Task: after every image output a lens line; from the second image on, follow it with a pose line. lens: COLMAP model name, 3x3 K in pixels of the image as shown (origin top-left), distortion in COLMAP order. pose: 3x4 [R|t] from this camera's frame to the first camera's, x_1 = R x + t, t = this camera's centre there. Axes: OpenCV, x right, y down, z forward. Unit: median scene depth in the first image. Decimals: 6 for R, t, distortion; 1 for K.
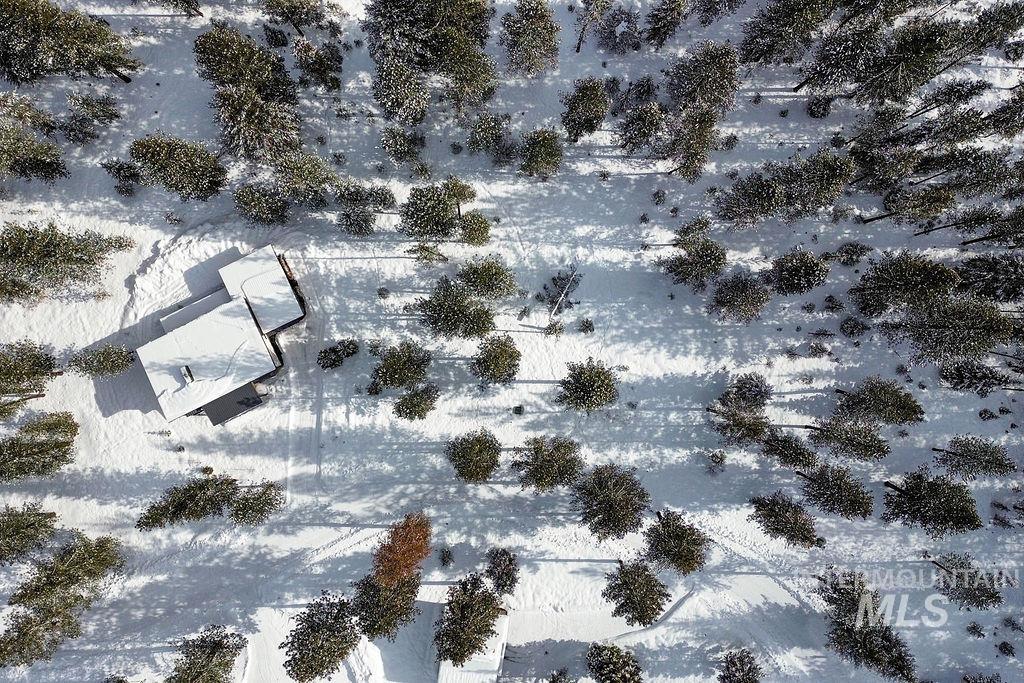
lens RADIAL K [[719.0, 0, 467.7], [0, 719.0, 316.6], [0, 0, 1]] dist [0.001449, 0.000909]
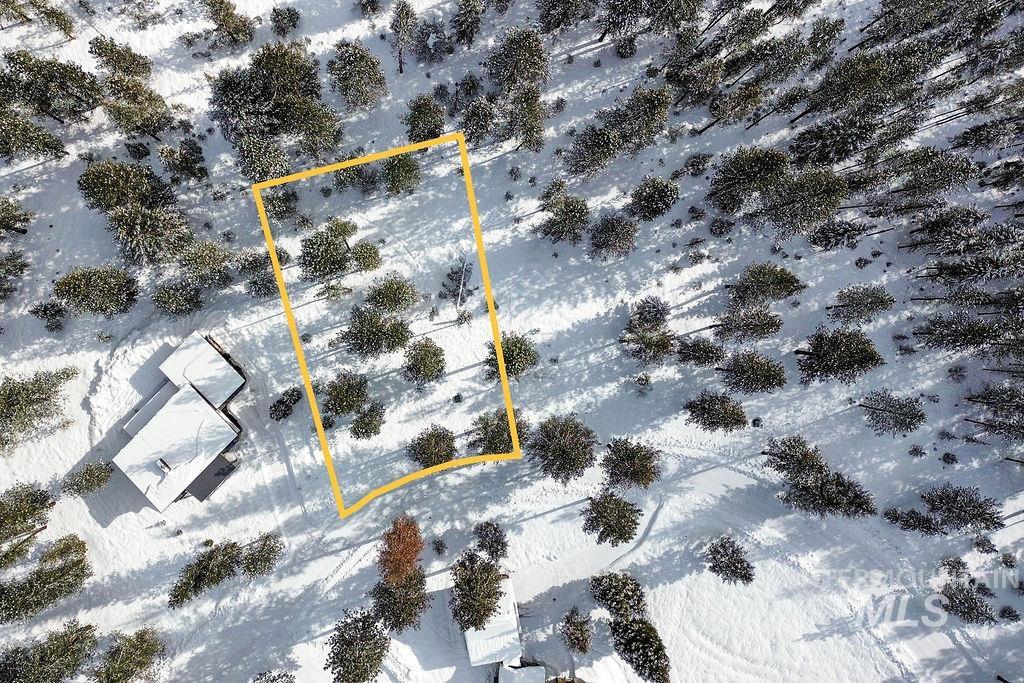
lens RADIAL K [[719.0, 0, 467.7], [0, 719.0, 316.6], [0, 0, 1]] dist [0.001449, 0.000909]
pose [[0.937495, -0.326543, 0.120299, -0.006540], [0.327039, 0.944873, 0.016163, -0.000865], [-0.118945, 0.024190, 0.992606, -0.100942]]
